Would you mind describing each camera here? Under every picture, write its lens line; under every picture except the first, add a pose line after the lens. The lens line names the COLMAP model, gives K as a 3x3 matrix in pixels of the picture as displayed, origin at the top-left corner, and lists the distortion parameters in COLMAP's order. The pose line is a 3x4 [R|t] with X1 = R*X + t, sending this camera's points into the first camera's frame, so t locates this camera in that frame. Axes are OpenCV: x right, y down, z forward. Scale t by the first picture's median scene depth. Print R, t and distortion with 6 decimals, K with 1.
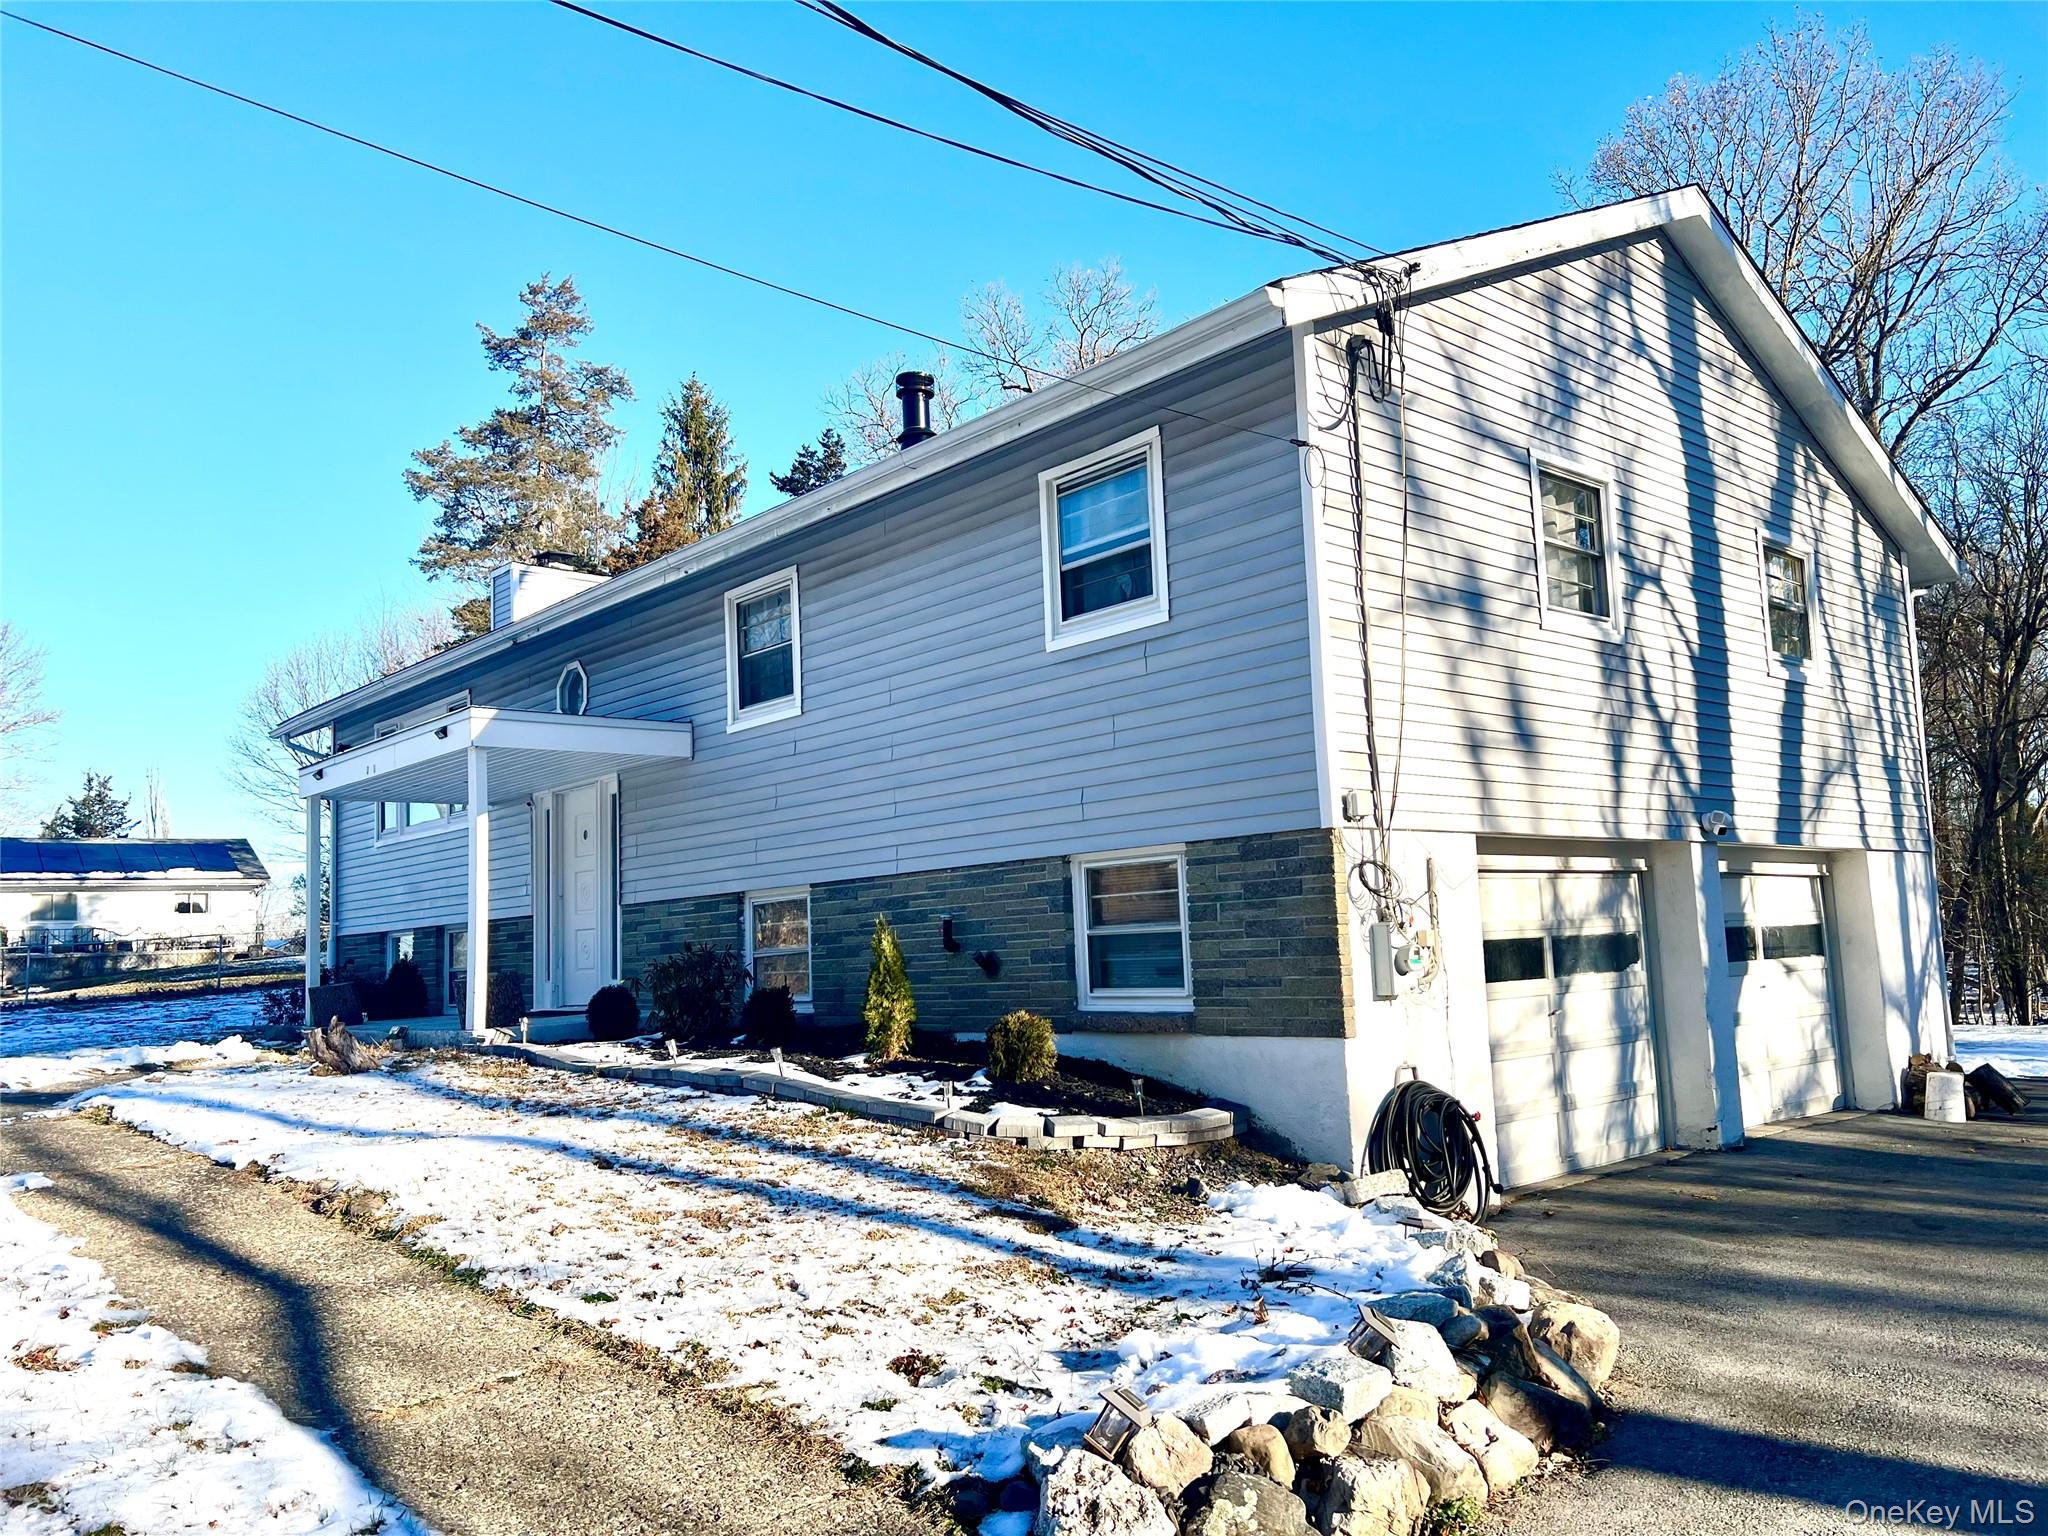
lens RADIAL K [[1533.7, 0, 1047.6], [0, 1533.7, 766.1], [0, 0, 1]] dist [0.047697, -0.033902]
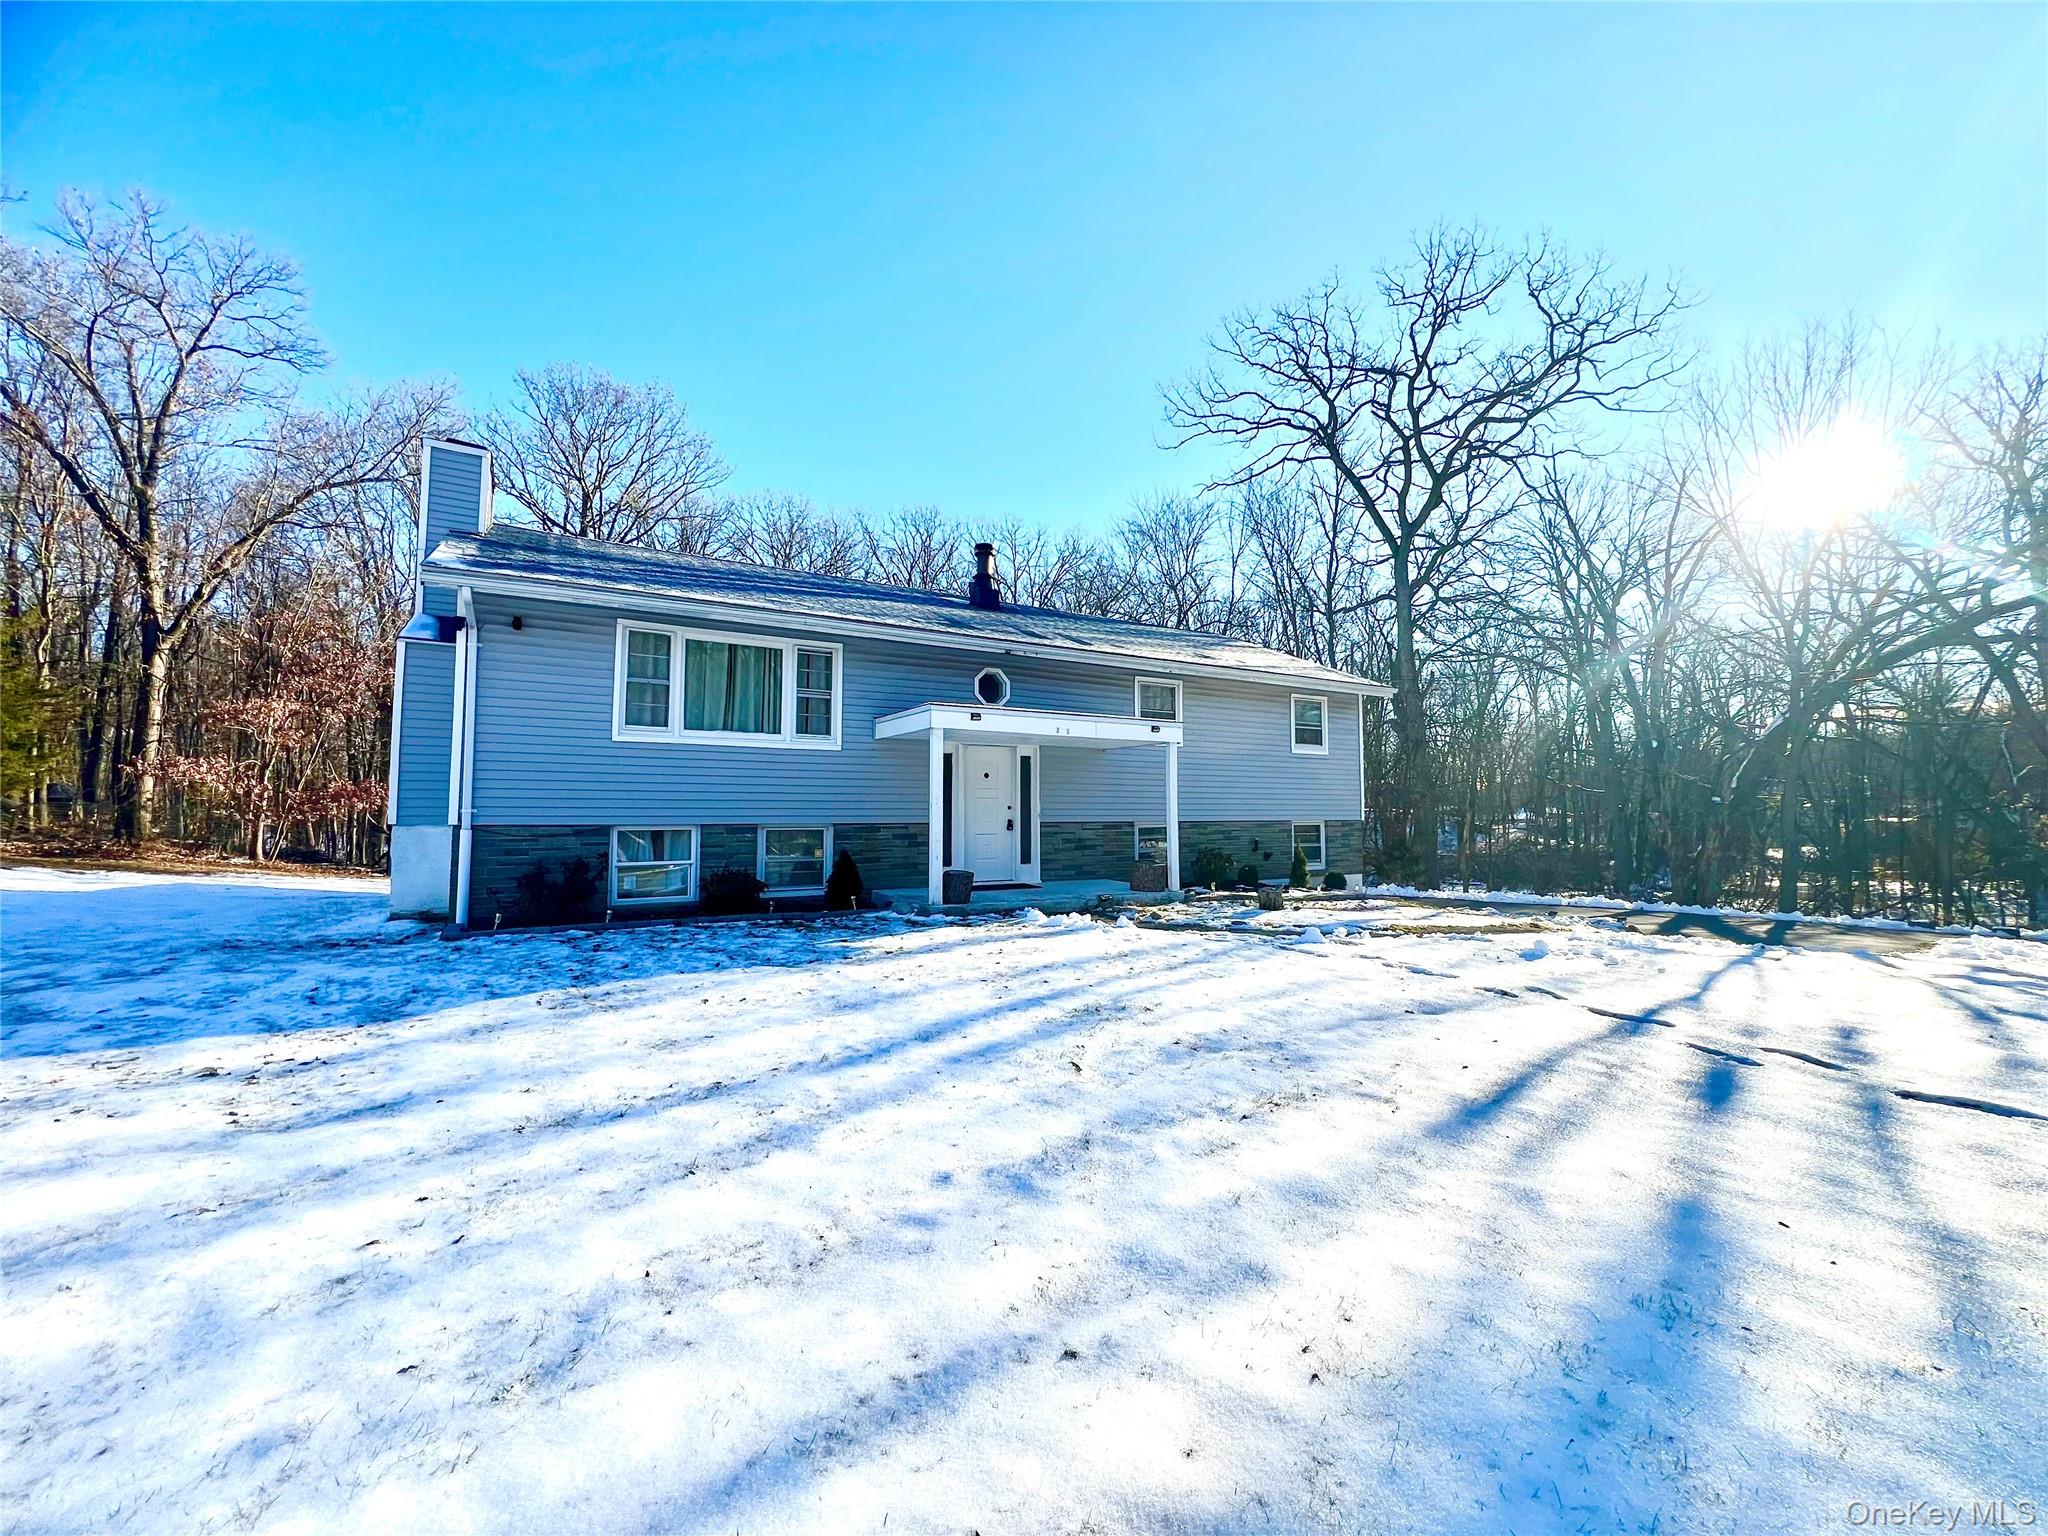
lens RADIAL K [[838.0, 0, 1030.6], [0, 838.0, 765.9], [0, 0, 1]] dist [0.001100, 0.000032]
pose [[0.193815, 0.106044, 0.975290, -1.583396], [-0.120655, 0.989170, -0.083576, 0.140669], [-0.973590, -0.101475, 0.204511, 1.075914]]
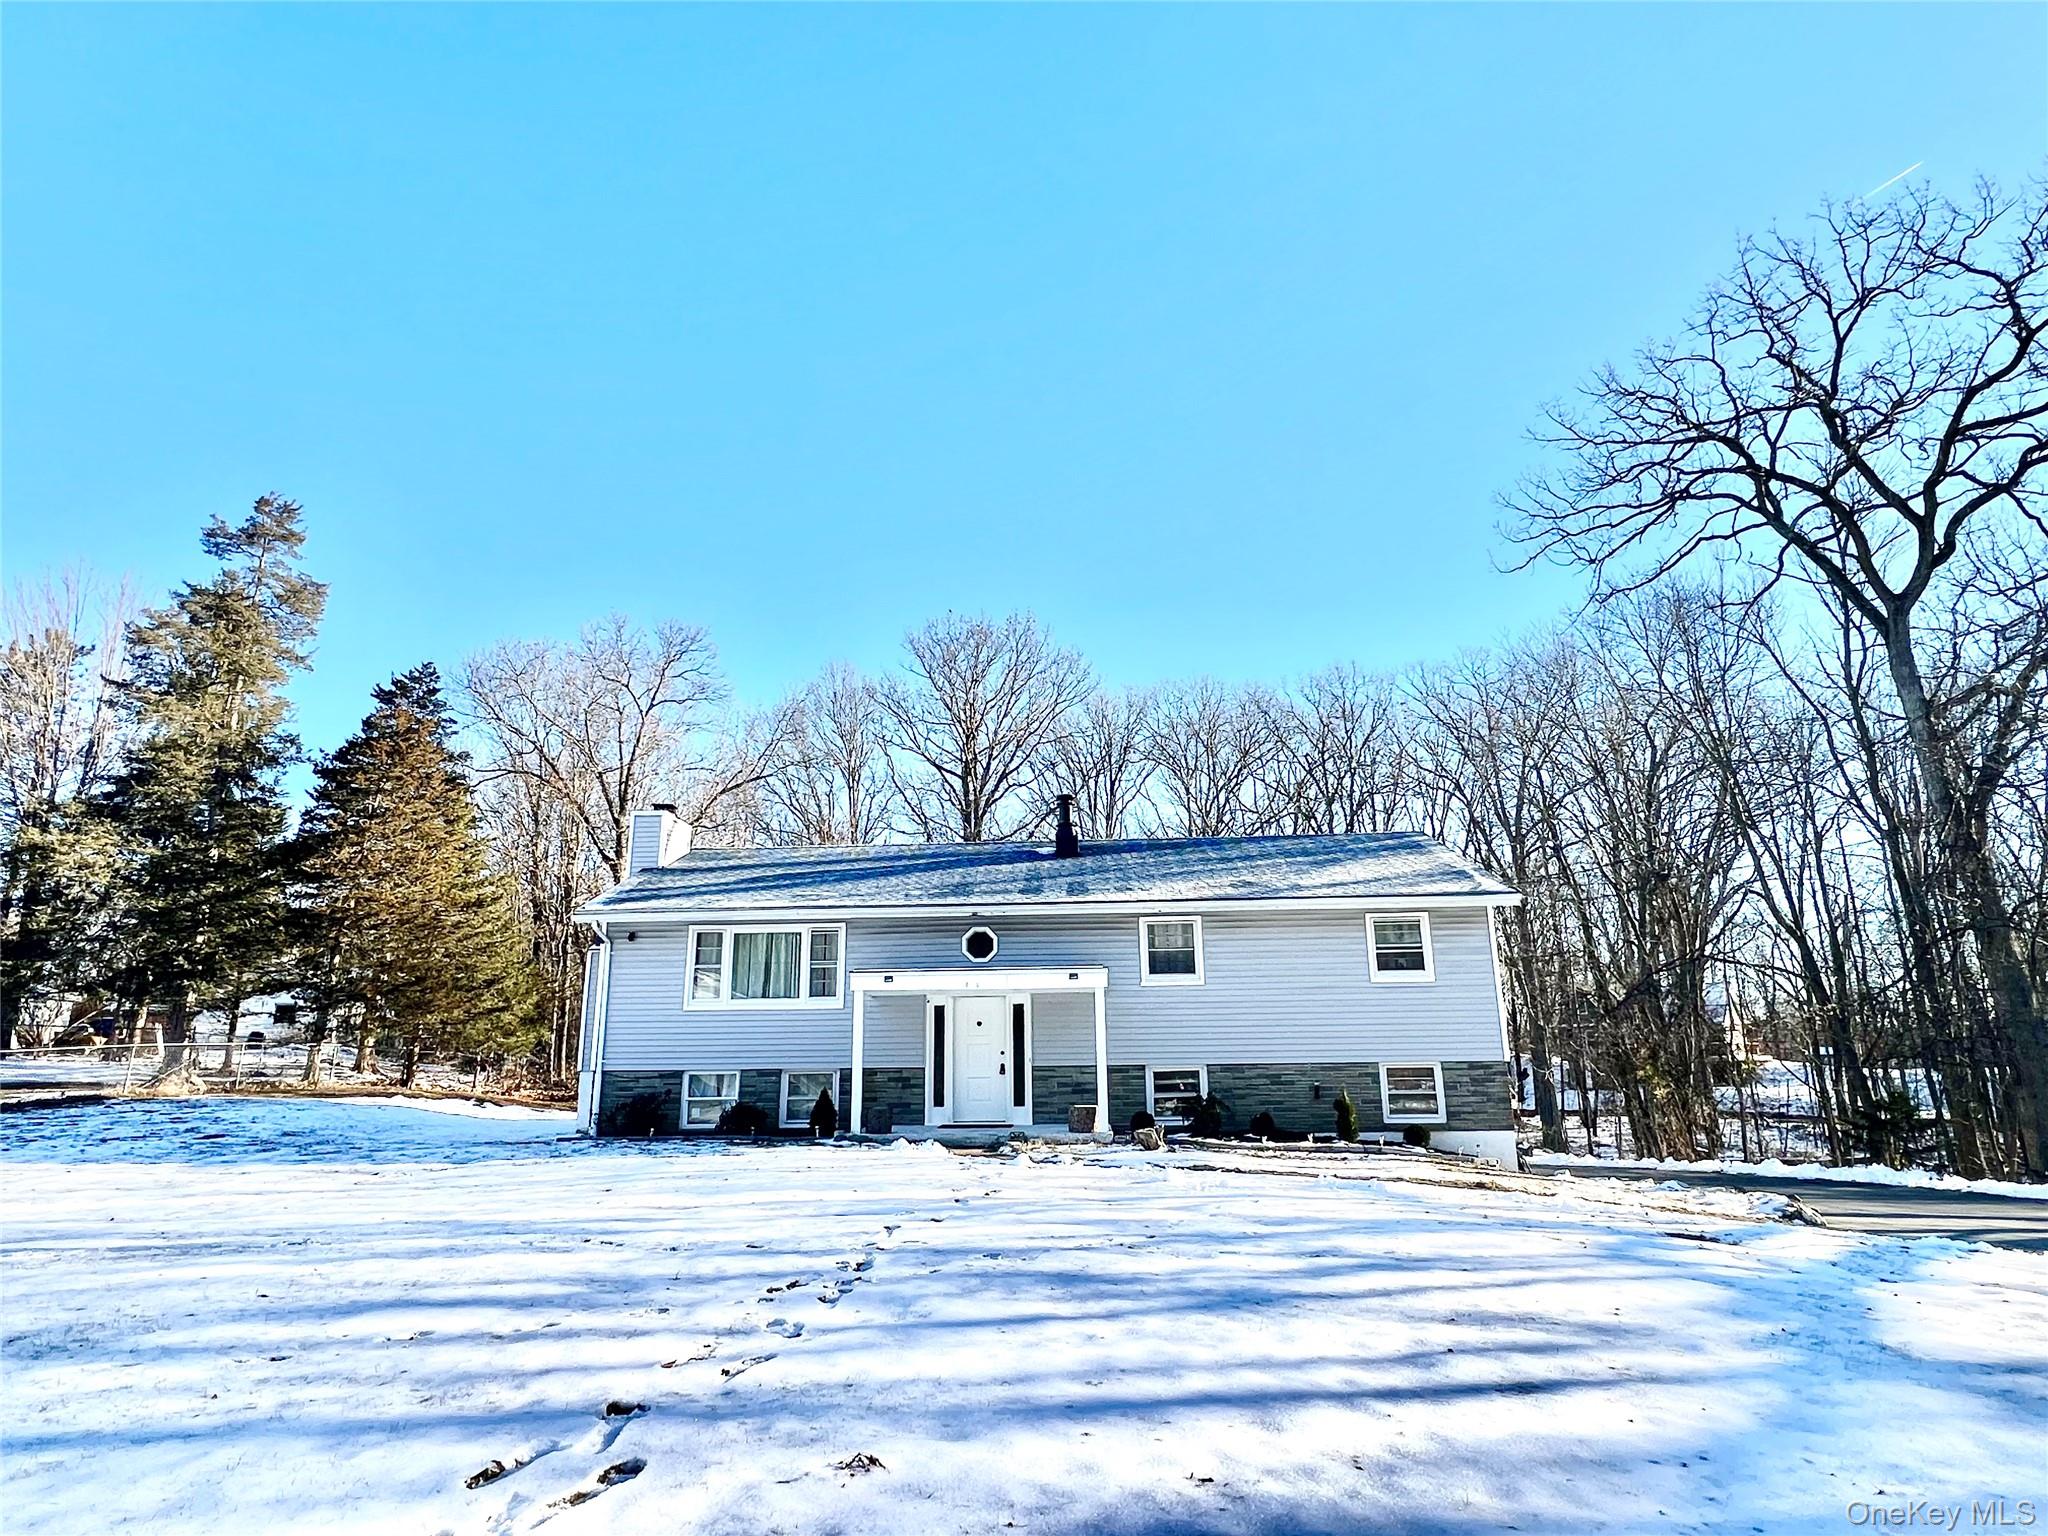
lens RADIAL K [[1118.2, 0, 1009.3], [0, 1118.2, 779.6], [0, 0, 1]] dist [0.003276, 0.001271]
pose [[0.724767, 0.203744, 0.658180, -1.654283], [-0.102890, 0.976571, -0.189006, 0.012023], [-0.681269, 0.069265, 0.728749, 0.000953]]
